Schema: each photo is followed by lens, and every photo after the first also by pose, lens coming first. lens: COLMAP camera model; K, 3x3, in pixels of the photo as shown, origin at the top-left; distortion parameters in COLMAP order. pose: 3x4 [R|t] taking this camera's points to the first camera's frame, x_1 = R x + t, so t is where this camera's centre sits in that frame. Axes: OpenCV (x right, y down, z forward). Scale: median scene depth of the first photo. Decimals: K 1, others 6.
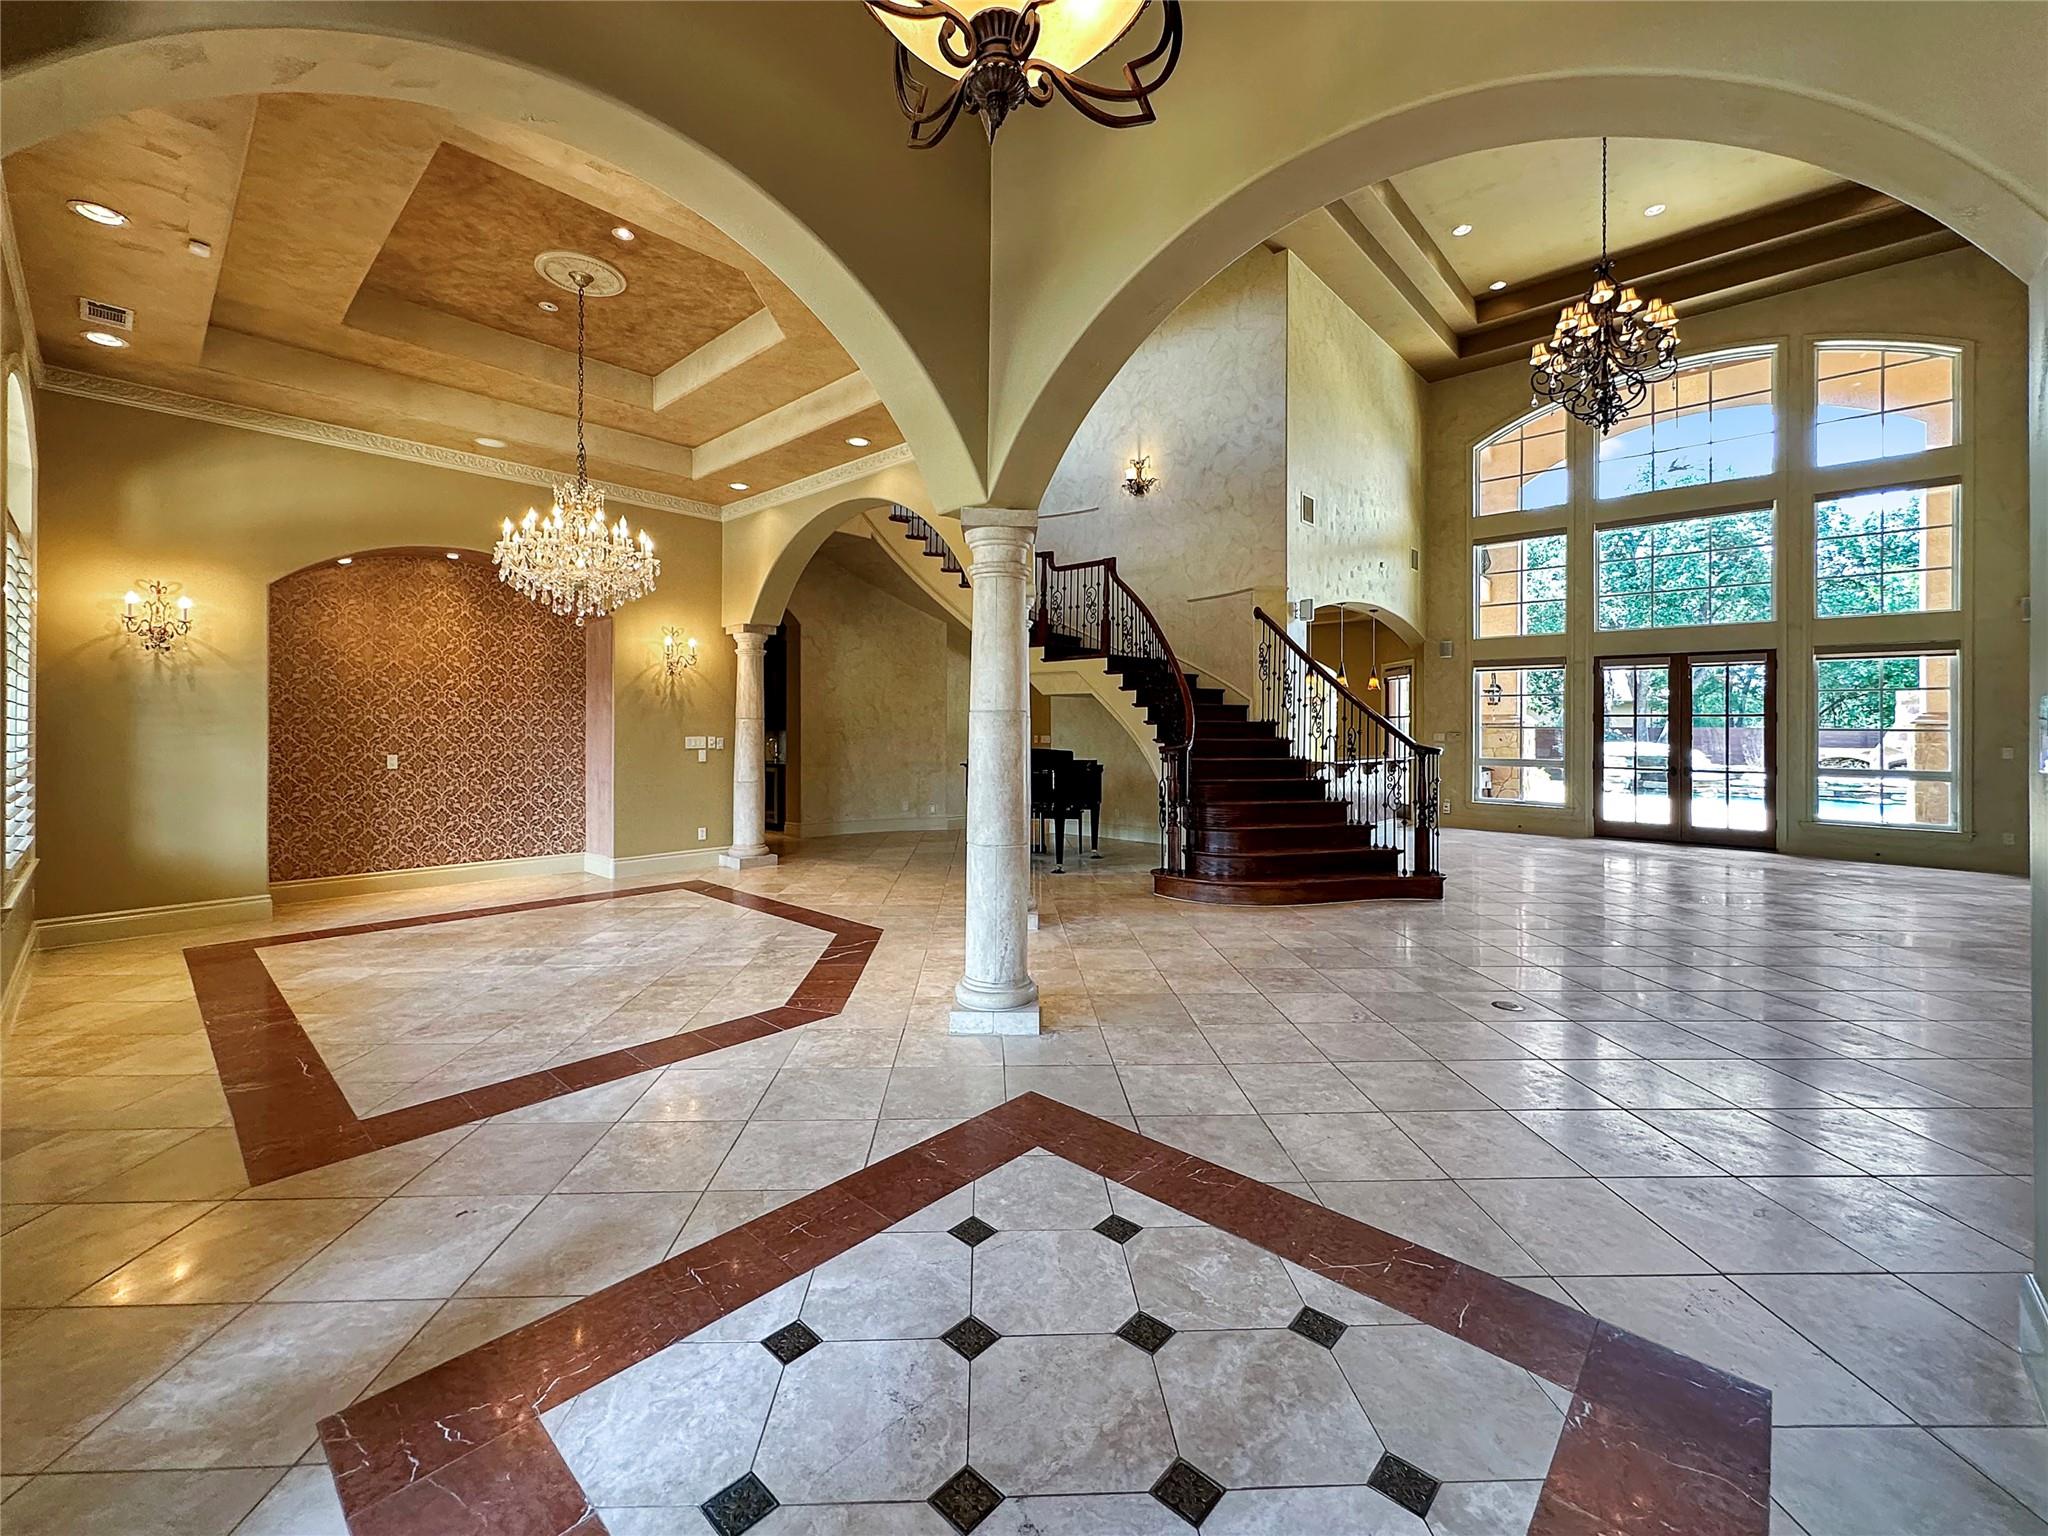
lens RADIAL K [[842.0, 0, 1021.7], [0, 842.0, 724.6], [0, 0, 1]] dist [-0.002671, -0.000948]
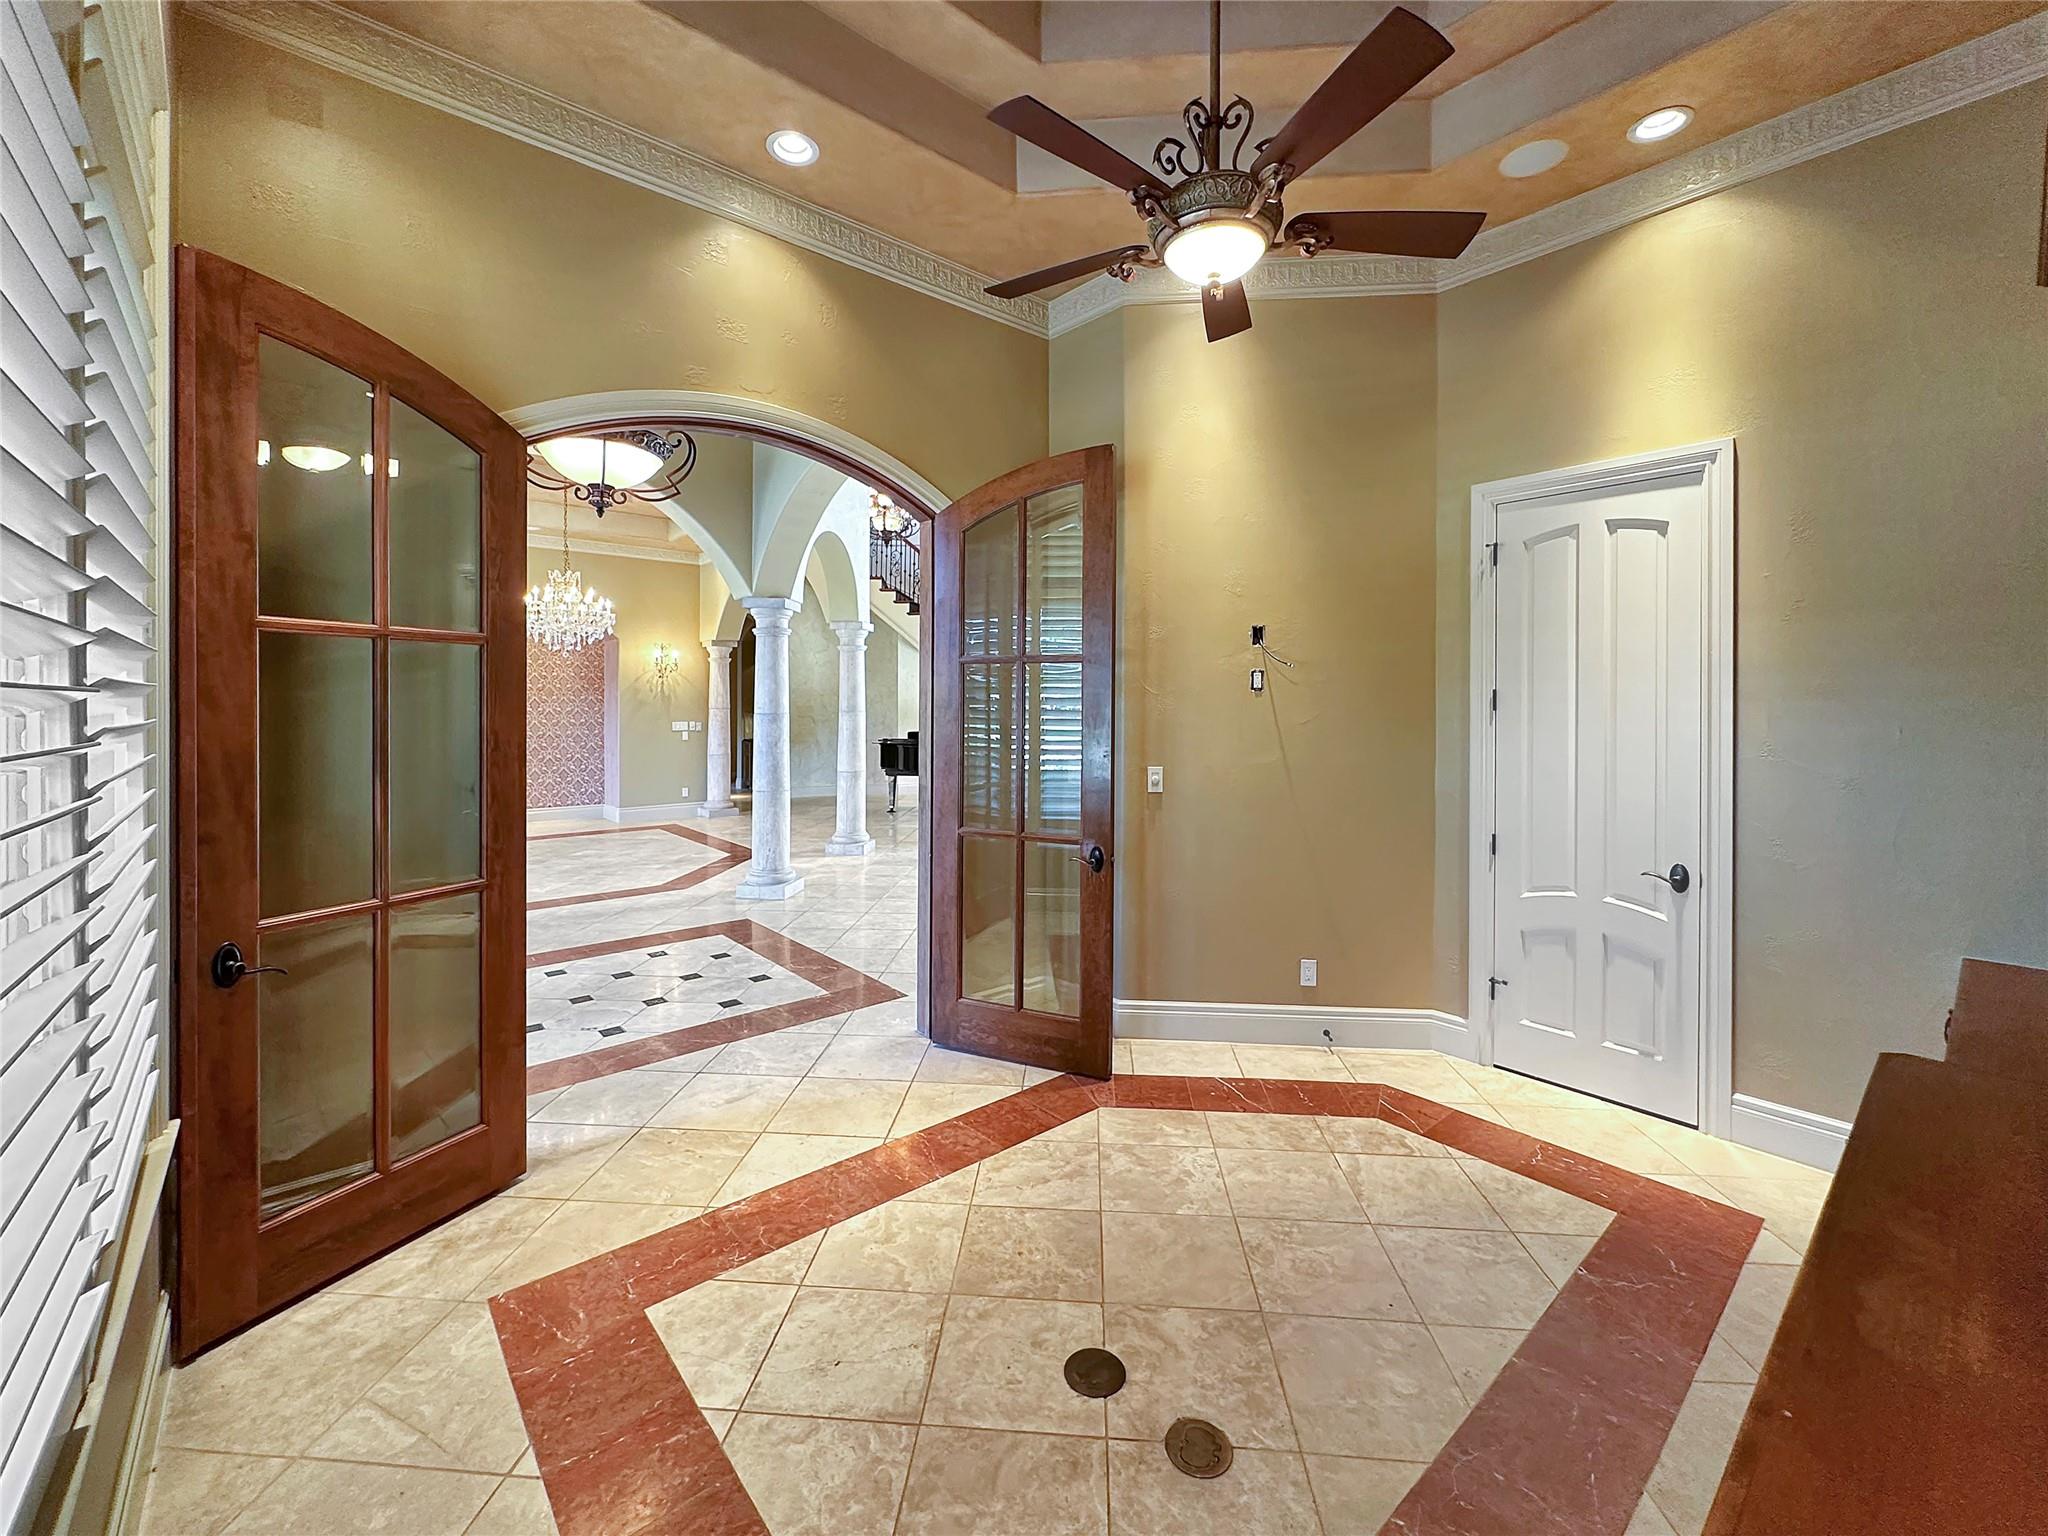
lens RADIAL K [[842.0, 0, 1021.7], [0, 842.0, 724.6], [0, 0, 1]] dist [-0.002671, -0.000948]
pose [[0.993792, 0.000918, -0.111248, 0.262432], [0.002334, 0.999574, 0.029091, -0.016270], [0.111228, -0.029170, 0.993367, -0.250842]]
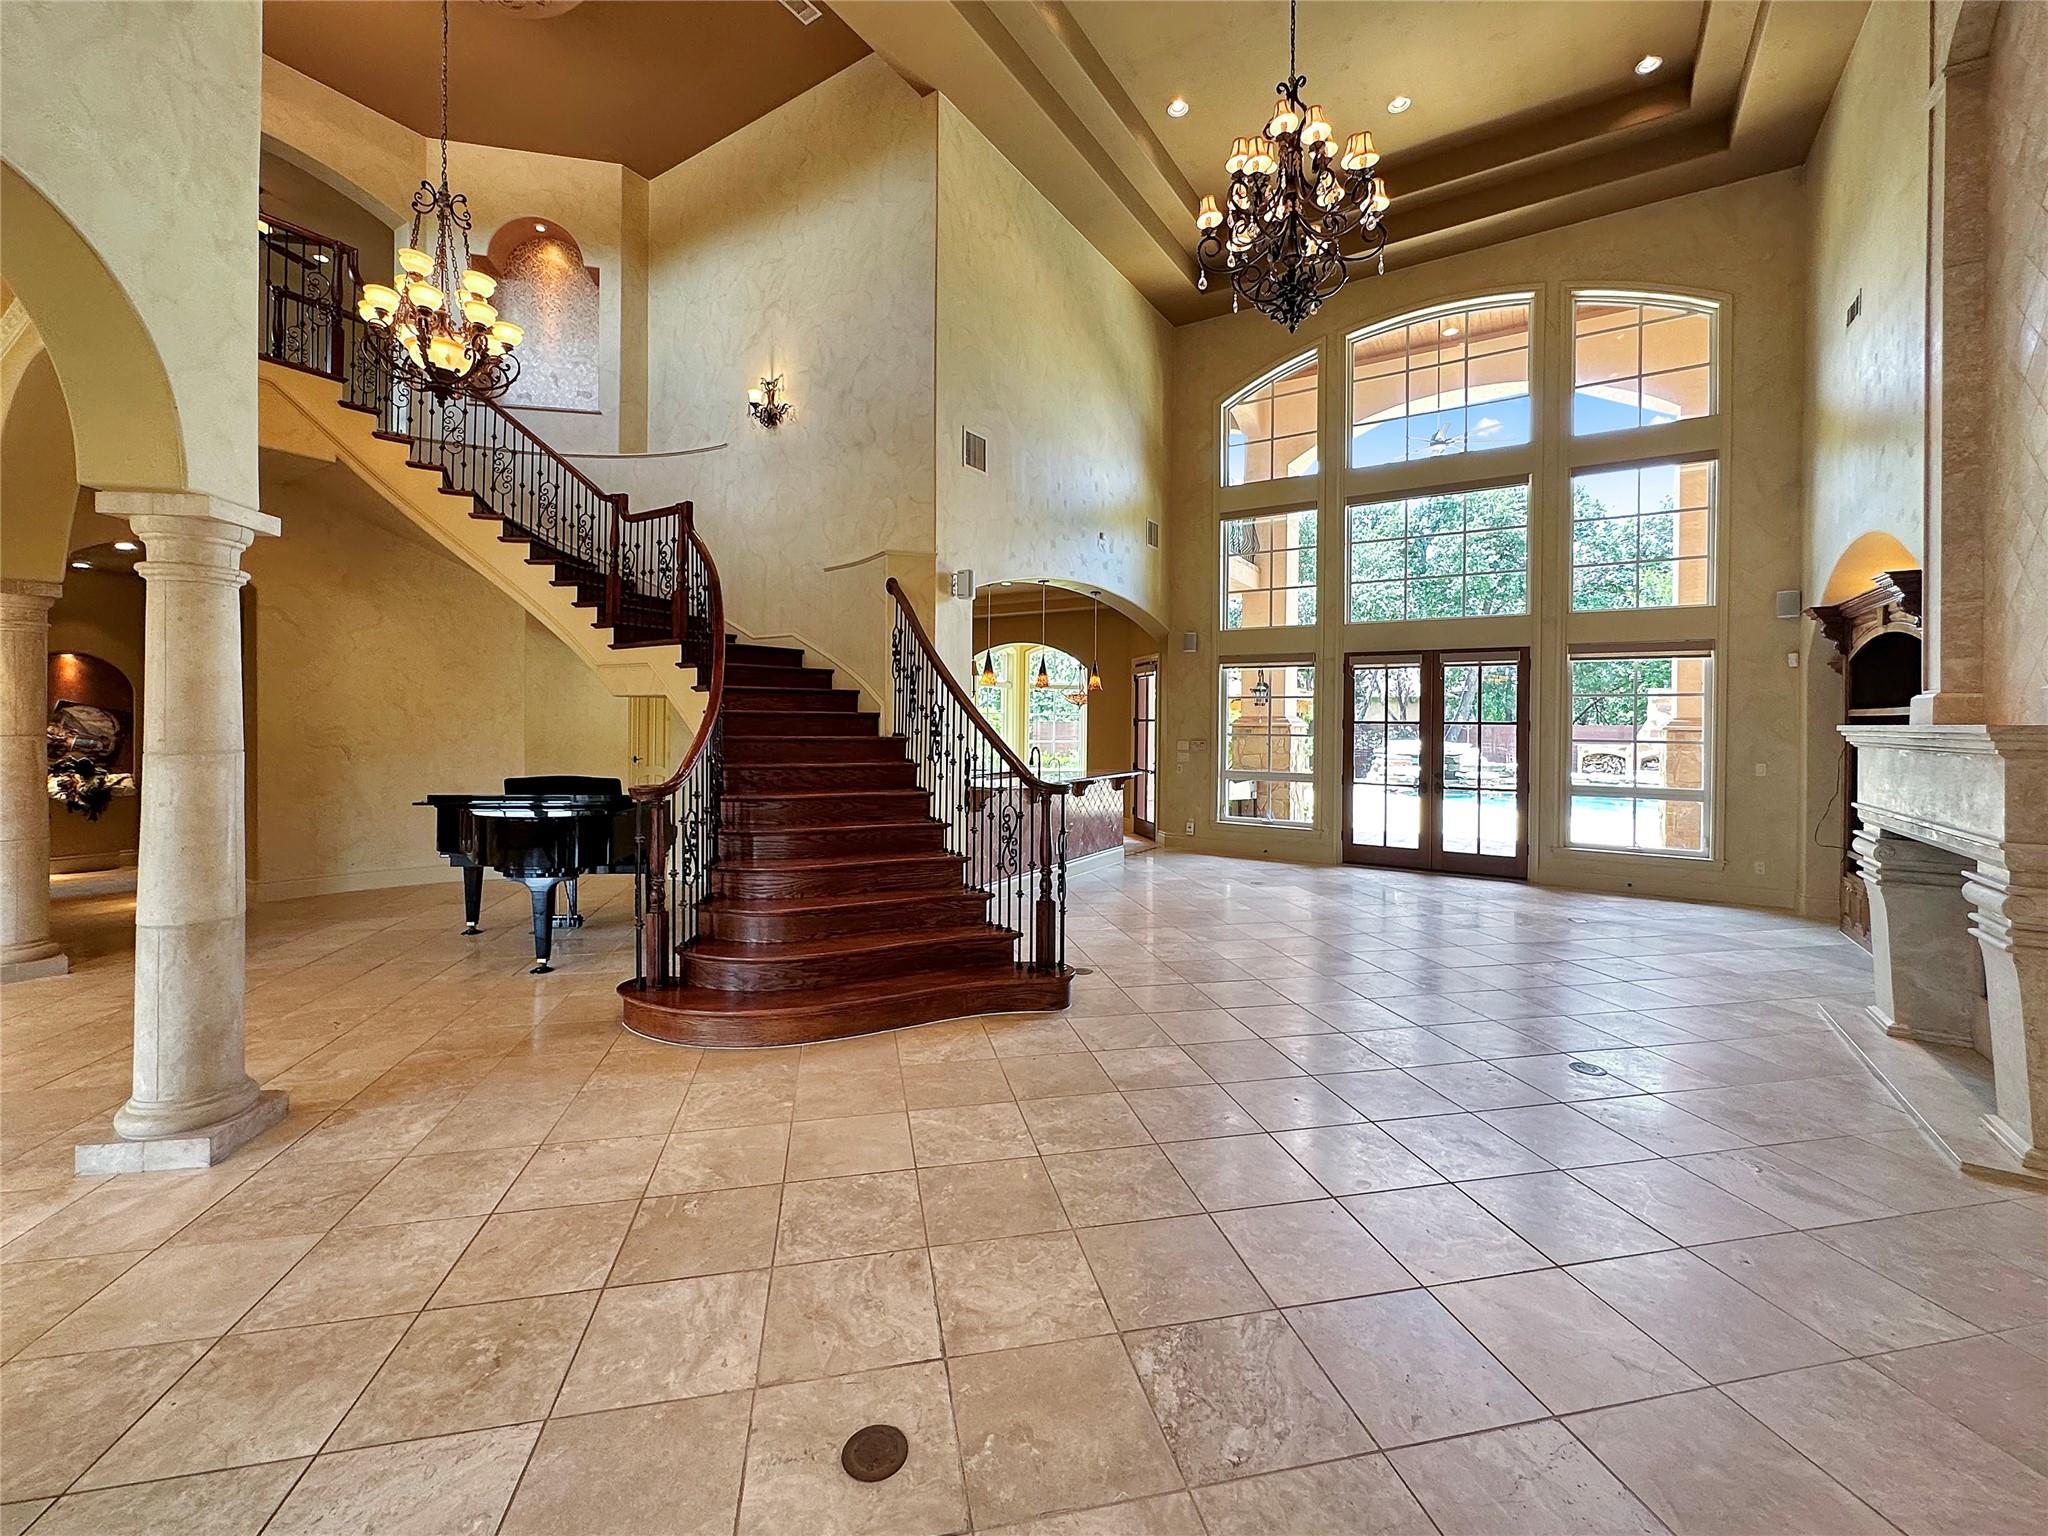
lens RADIAL K [[842.0, 0, 1021.7], [0, 842.0, 724.6], [0, 0, 1]] dist [-0.002671, -0.000948]
pose [[0.986164, 0.000041, 0.165771, 0.241877], [-0.002061, 0.999926, 0.012015, -0.019752], [-0.165758, -0.012191, 0.986091, 0.234654]]
